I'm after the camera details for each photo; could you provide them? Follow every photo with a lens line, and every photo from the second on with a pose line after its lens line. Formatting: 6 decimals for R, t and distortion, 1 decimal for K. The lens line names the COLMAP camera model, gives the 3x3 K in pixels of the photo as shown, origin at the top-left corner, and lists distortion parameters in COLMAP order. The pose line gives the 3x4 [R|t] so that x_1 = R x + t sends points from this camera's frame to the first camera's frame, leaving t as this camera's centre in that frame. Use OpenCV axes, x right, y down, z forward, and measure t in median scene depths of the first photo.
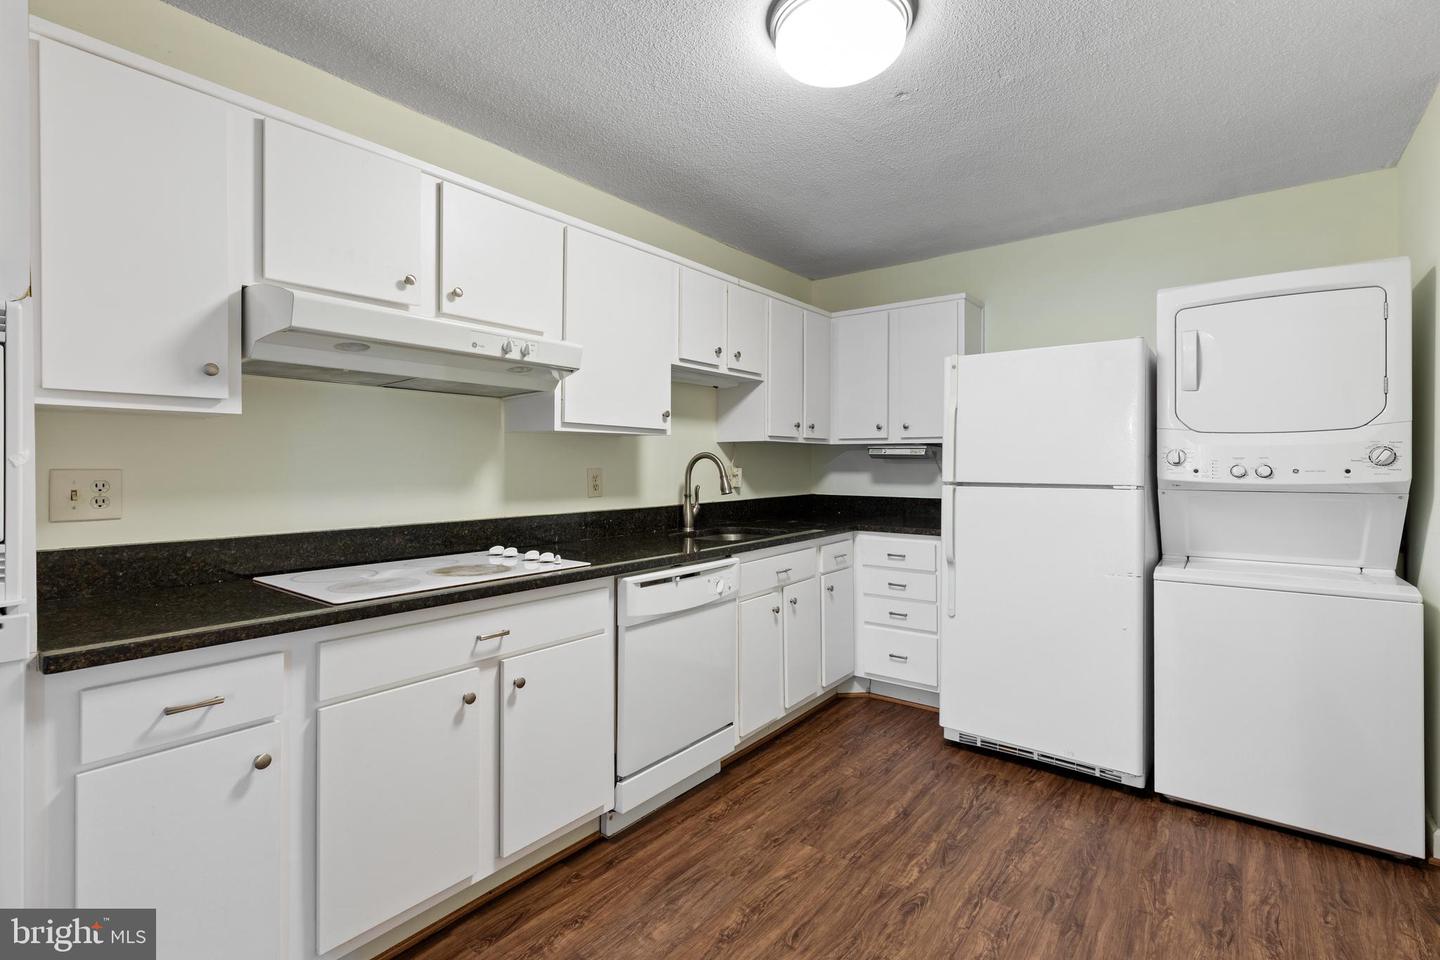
lens RADIAL K [[641.3, 0, 688.6], [0, 641.3, 462.0], [0, 0, 1]] dist [0.007152, -0.001789]
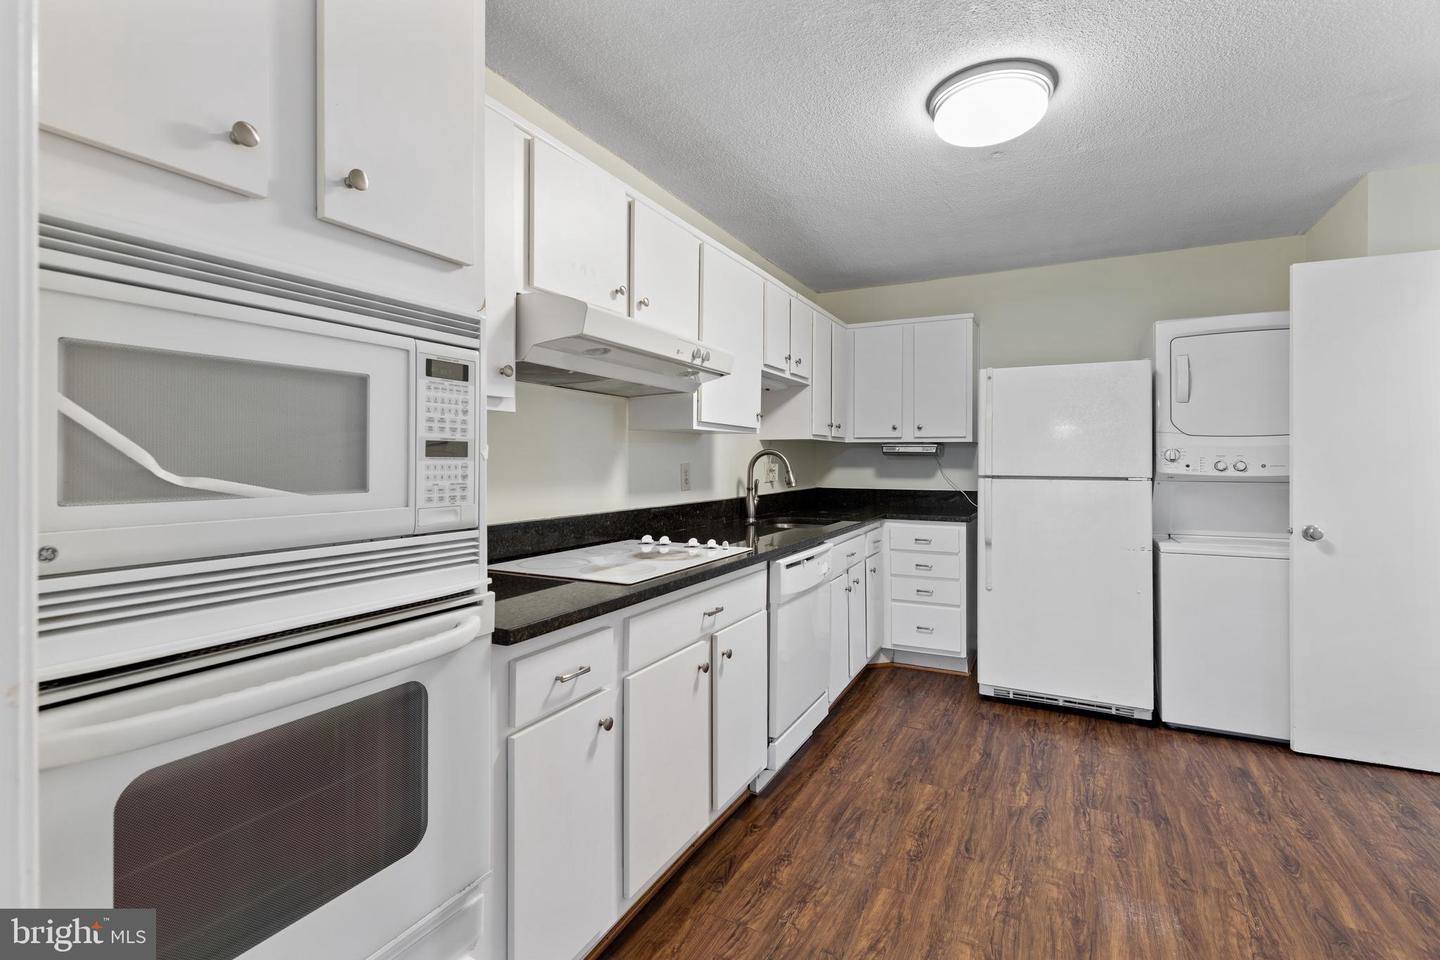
lens RADIAL K [[641.3, 0, 686.8], [0, 641.3, 454.4], [0, 0, 1]] dist [0.007152, -0.001789]
pose [[0.984248, 0.003541, 0.176755, -0.424038], [-0.002527, 0.999979, -0.005961, 0.001292], [-0.176773, 0.005420, 0.984237, -0.075560]]
